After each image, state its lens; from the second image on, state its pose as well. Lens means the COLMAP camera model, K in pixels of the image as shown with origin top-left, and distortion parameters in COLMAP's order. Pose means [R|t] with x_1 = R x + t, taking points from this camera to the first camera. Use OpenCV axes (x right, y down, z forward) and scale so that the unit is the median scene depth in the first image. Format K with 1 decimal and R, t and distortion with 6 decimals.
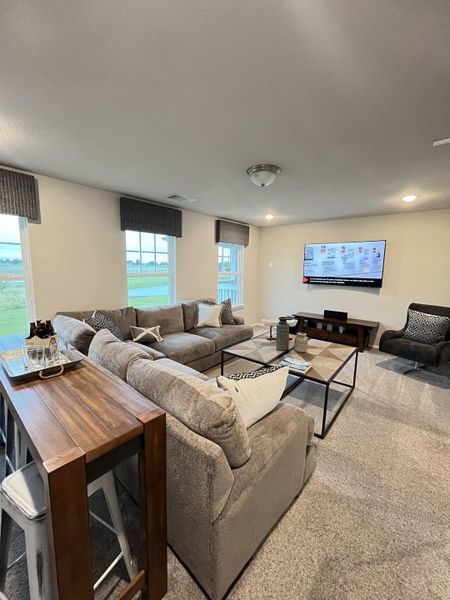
lens RADIAL K [[243.6, 0, 223.2], [0, 243.6, 300.6], [0, 0, 1]] dist [0.001515, 0.000018]
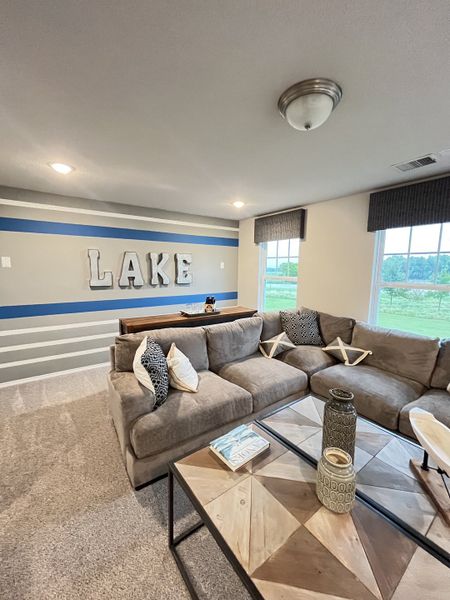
lens RADIAL K [[243.6, 0, 224.3], [0, 243.6, 297.0], [0, 0, 1]] dist [0.001515, 0.000018]
pose [[-0.236362, 0.101300, -0.966370, 0.792131], [-0.155215, 0.977843, 0.140466, -0.138371], [0.959188, 0.183196, -0.215401, 1.000520]]
